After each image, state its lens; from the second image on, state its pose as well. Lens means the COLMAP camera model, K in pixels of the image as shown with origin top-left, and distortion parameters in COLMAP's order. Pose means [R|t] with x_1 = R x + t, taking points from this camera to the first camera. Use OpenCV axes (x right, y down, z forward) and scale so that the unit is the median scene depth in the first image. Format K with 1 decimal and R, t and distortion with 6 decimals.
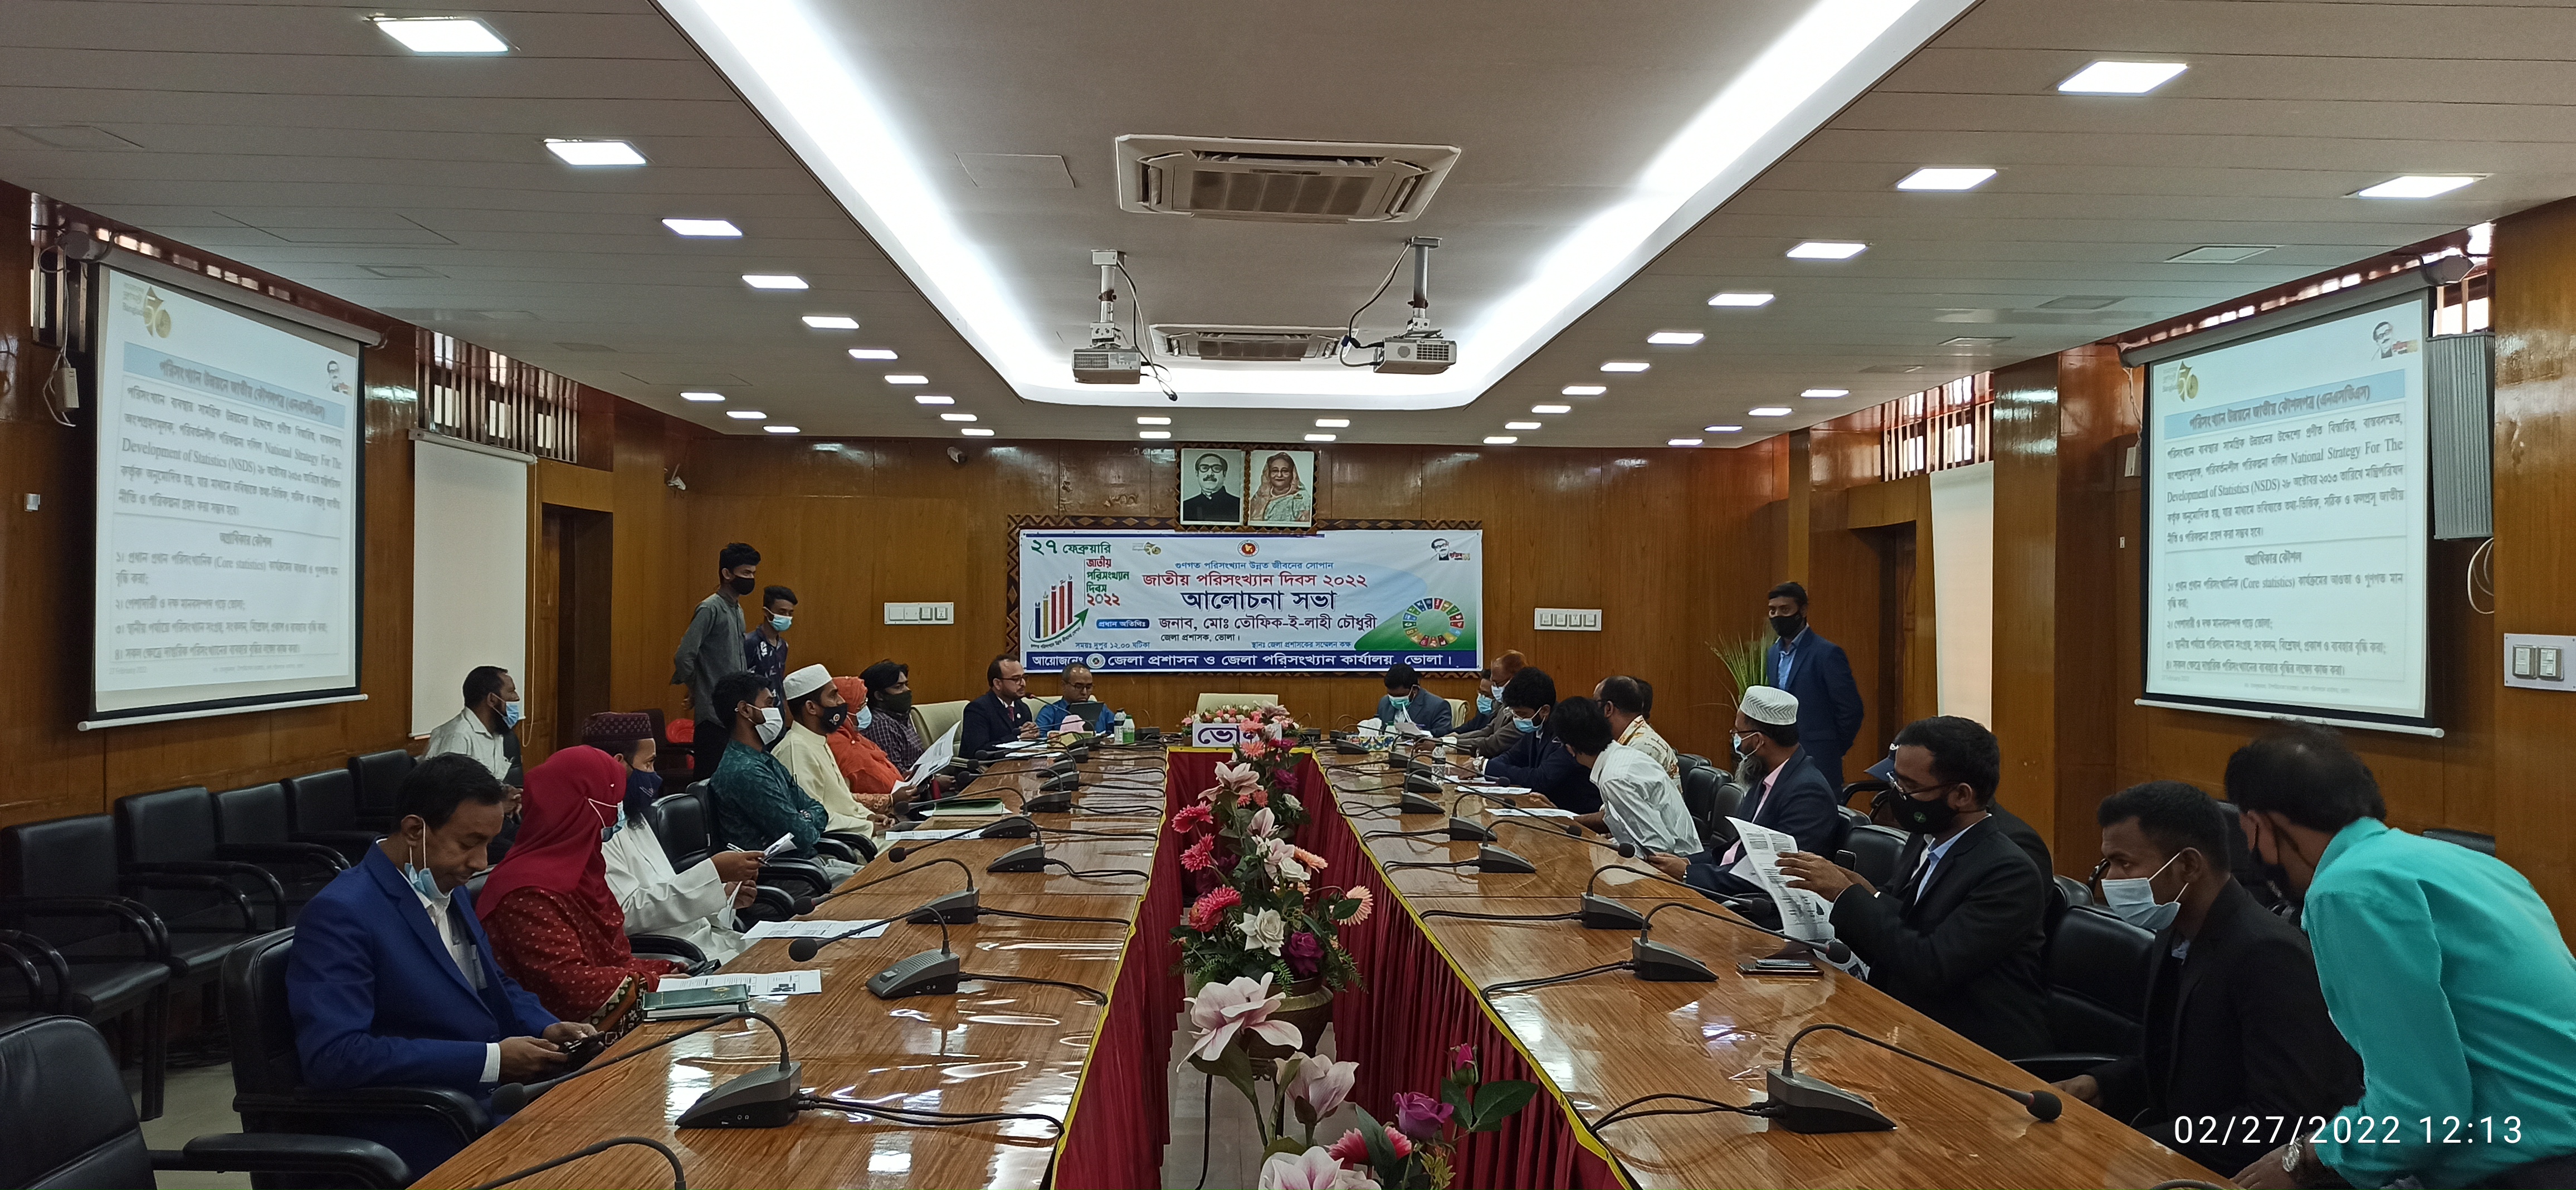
lens RADIAL K [[1906.5, 0, 1287.3], [0, 1906.5, 585.6], [0, 0, 1]] dist [0.081071, -0.092922]
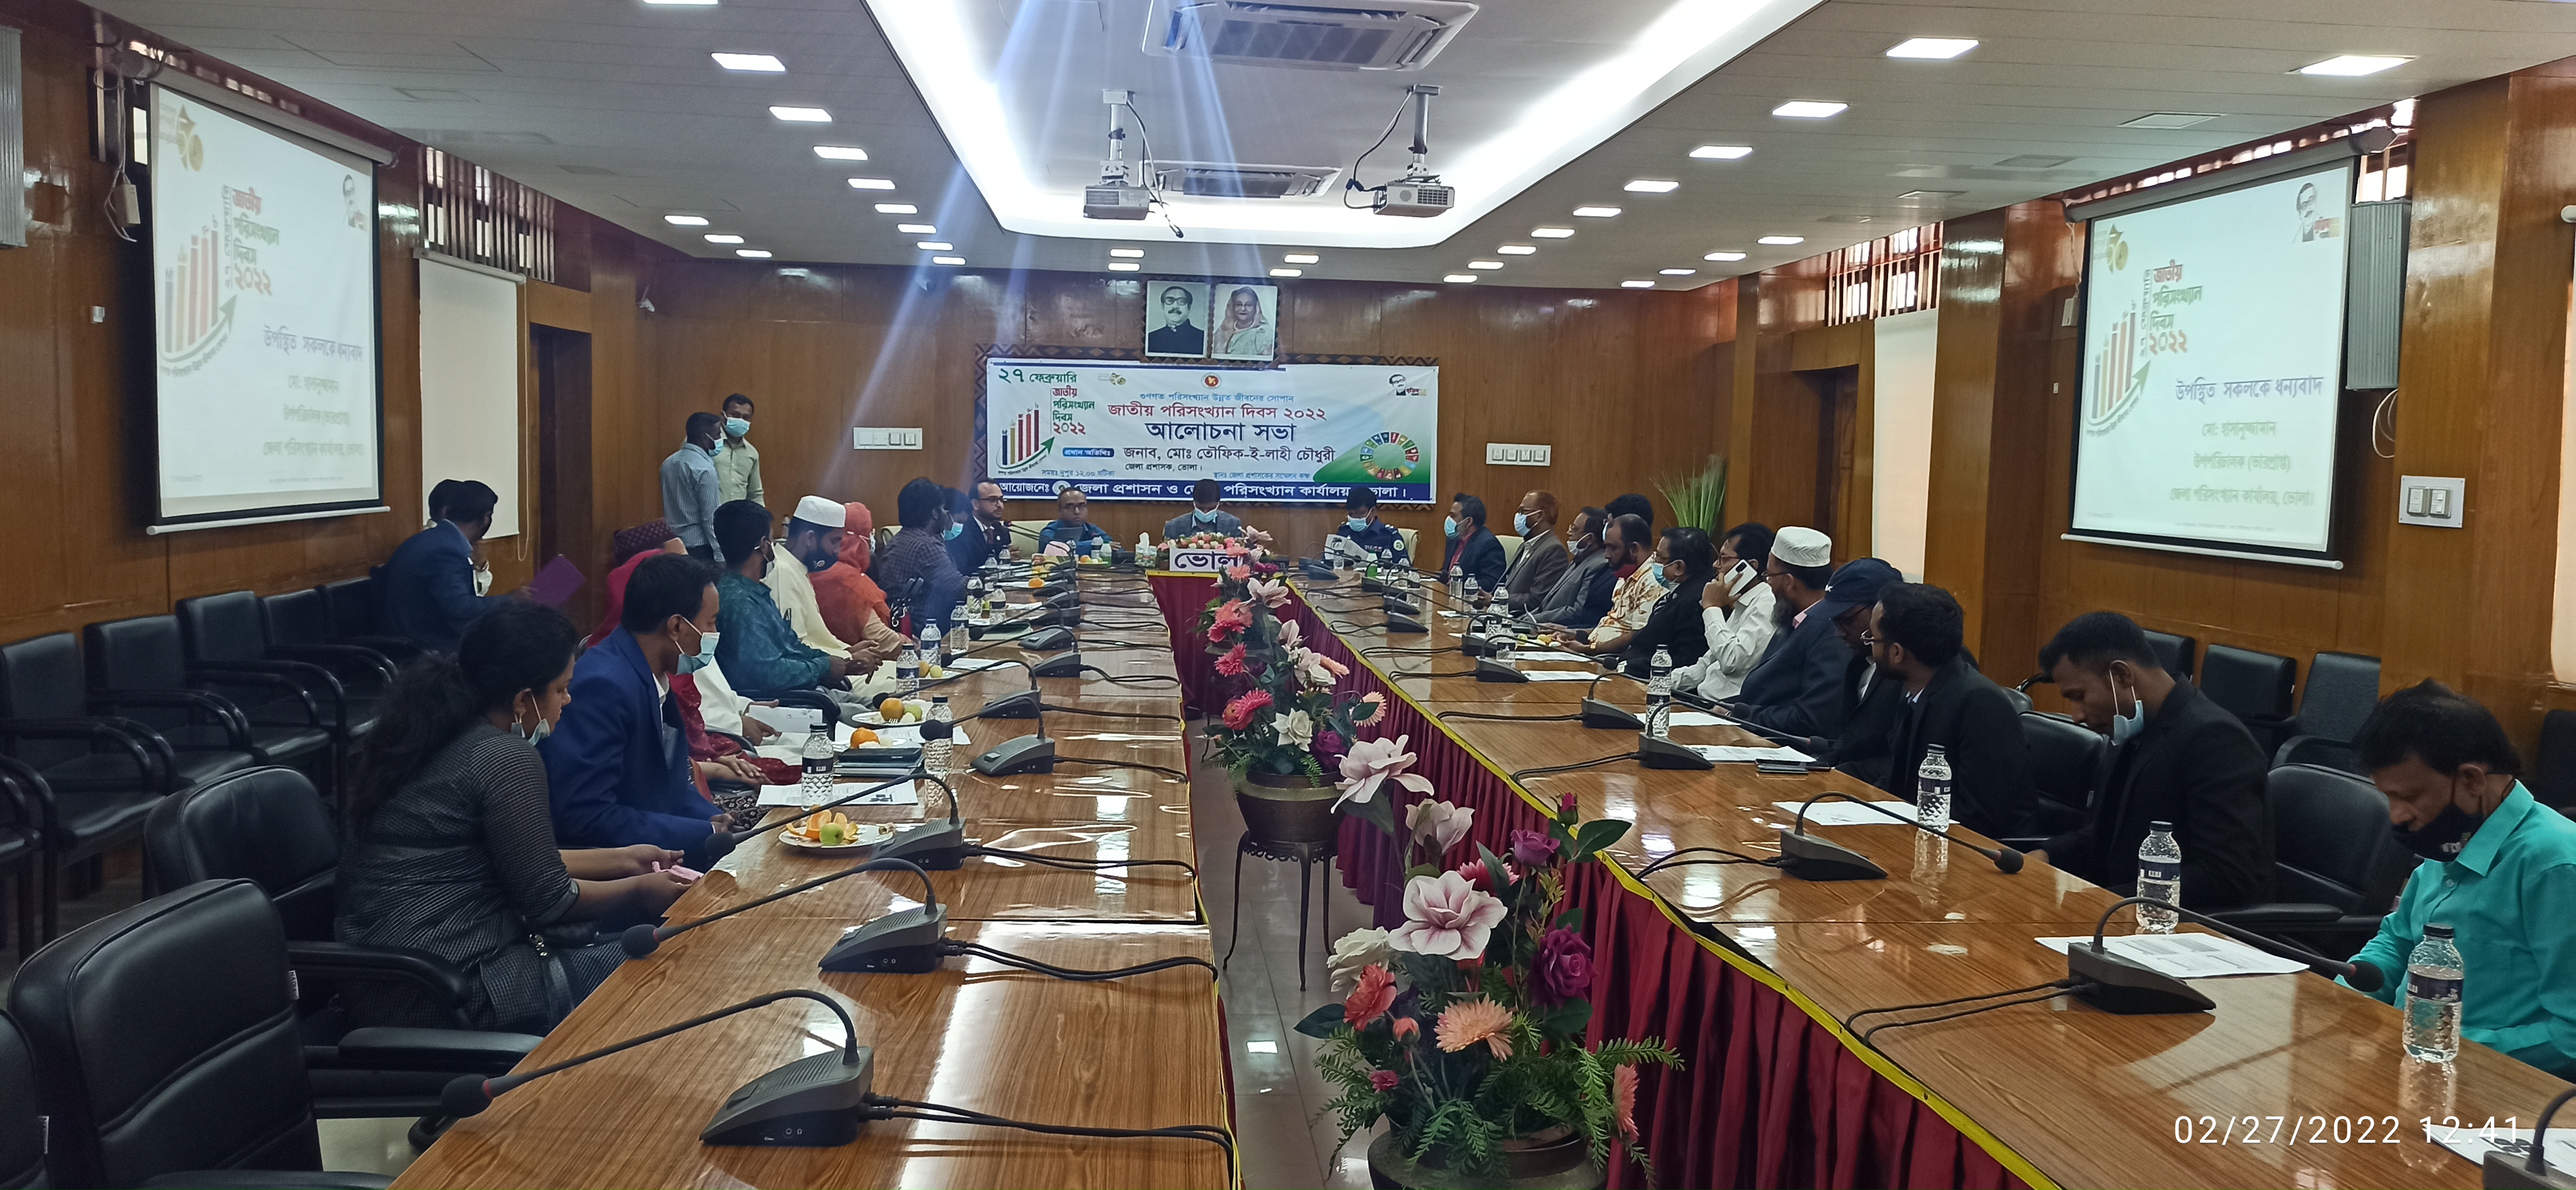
lens RADIAL K [[1906.5, 0, 1287.3], [0, 1906.5, 585.6], [0, 0, 1]] dist [0.081071, -0.092922]
pose [[0.998927, 0.012236, 0.044672, -0.024639], [-0.016075, 0.996111, 0.086630, 0.000701], [-0.043439, -0.087255, 0.995239, -0.034508]]
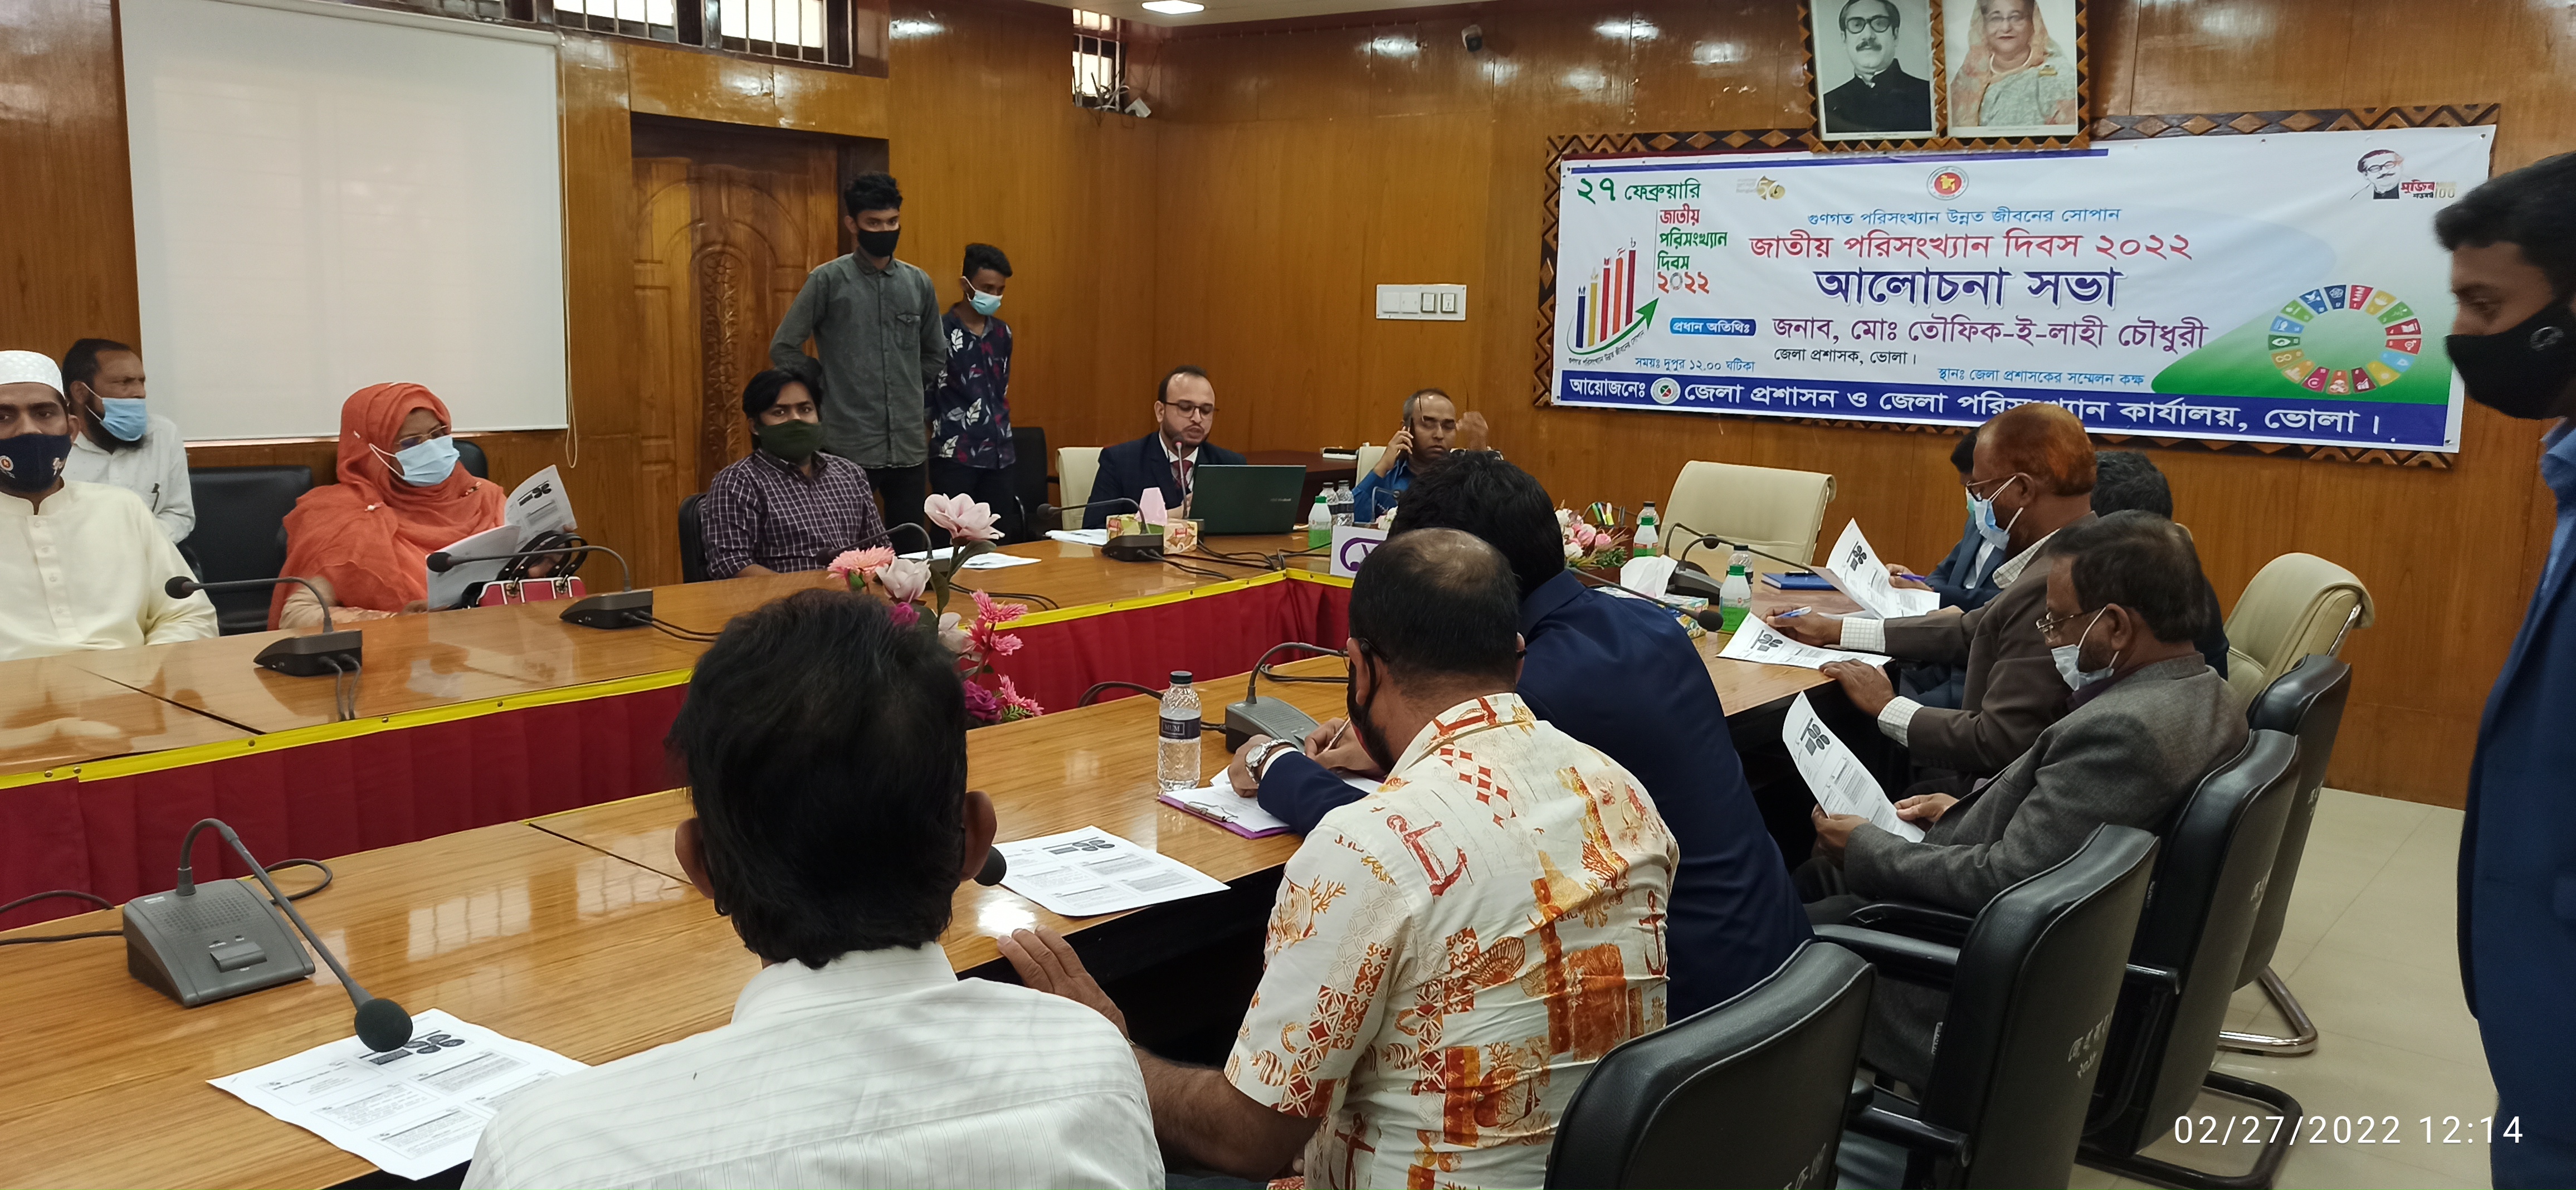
lens RADIAL K [[1906.5, 0, 1287.3], [0, 1906.5, 585.6], [0, 0, 1]] dist [0.081071, -0.092922]
pose [[0.755824, 0.113142, -0.644926, 0.195377], [-0.017033, 0.988022, 0.153372, 0.011154], [0.654554, -0.104937, 0.748697, 0.495518]]
